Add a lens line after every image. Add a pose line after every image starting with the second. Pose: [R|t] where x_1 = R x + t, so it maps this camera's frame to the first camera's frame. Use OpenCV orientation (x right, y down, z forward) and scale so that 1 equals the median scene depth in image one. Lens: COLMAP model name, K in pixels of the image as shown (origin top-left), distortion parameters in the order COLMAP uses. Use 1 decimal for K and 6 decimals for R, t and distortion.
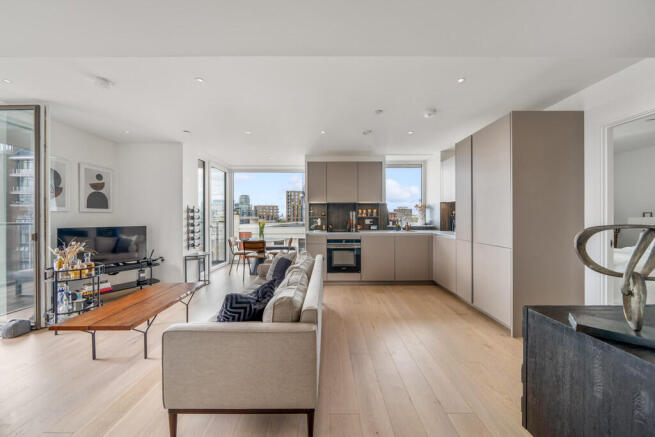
lens RADIAL K [[225.0, 0, 327.0], [0, 225.0, 217.8], [0, 0, 1]] dist [-0.000390, -0.000325]
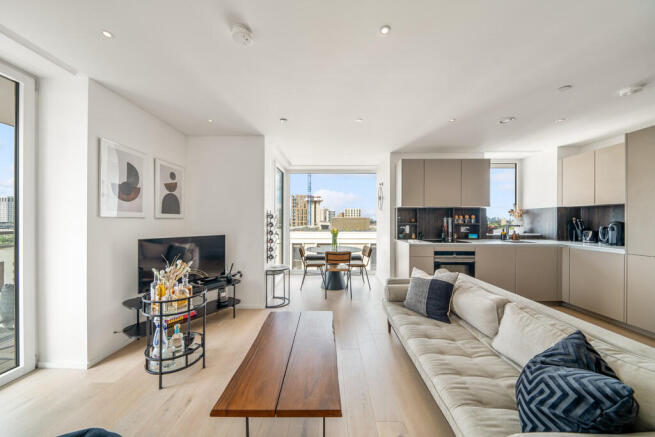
lens RADIAL K [[225.0, 0, 328.1], [0, 225.0, 222.7], [0, 0, 1]] dist [-0.000390, -0.000325]
pose [[0.999926, 0.003525, -0.011652, -0.365217], [-0.003467, 0.999981, 0.005017, -0.012776], [0.011670, -0.004976, 0.999920, 0.152124]]
